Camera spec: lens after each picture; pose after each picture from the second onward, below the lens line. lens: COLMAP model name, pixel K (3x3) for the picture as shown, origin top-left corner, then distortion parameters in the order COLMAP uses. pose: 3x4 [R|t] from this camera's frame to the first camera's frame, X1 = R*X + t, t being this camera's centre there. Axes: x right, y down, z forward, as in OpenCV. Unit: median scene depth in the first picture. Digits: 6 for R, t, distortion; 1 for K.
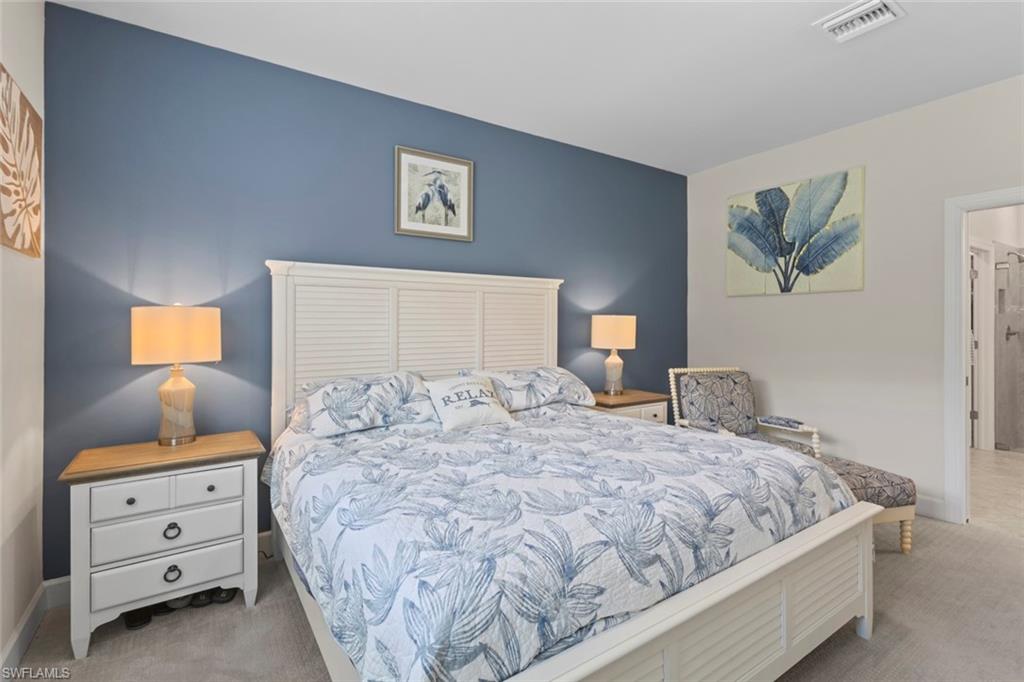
lens RADIAL K [[473.5, 0, 509.9], [0, 473.5, 334.3], [0, 0, 1]] dist [0.002015, 0.001212]
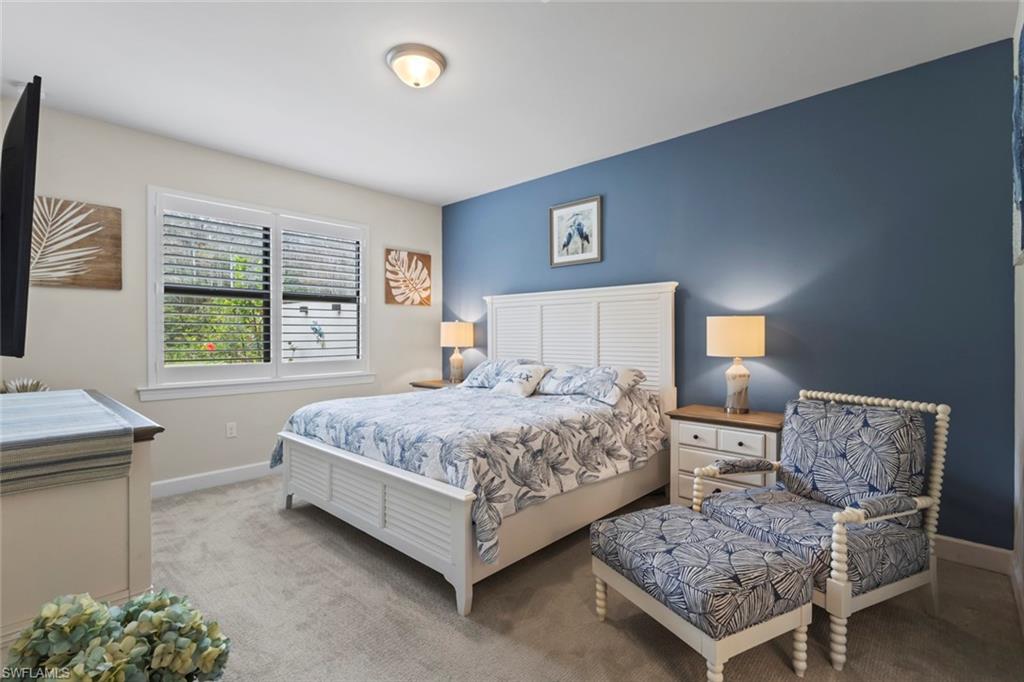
lens RADIAL K [[473.5, 0, 509.9], [0, 473.5, 334.3], [0, 0, 1]] dist [0.002015, 0.001212]
pose [[0.234816, 0.002783, -0.972036, 1.095674], [-0.017336, 0.999849, -0.001325, -0.000370], [0.971885, 0.017163, 0.234829, 0.506541]]
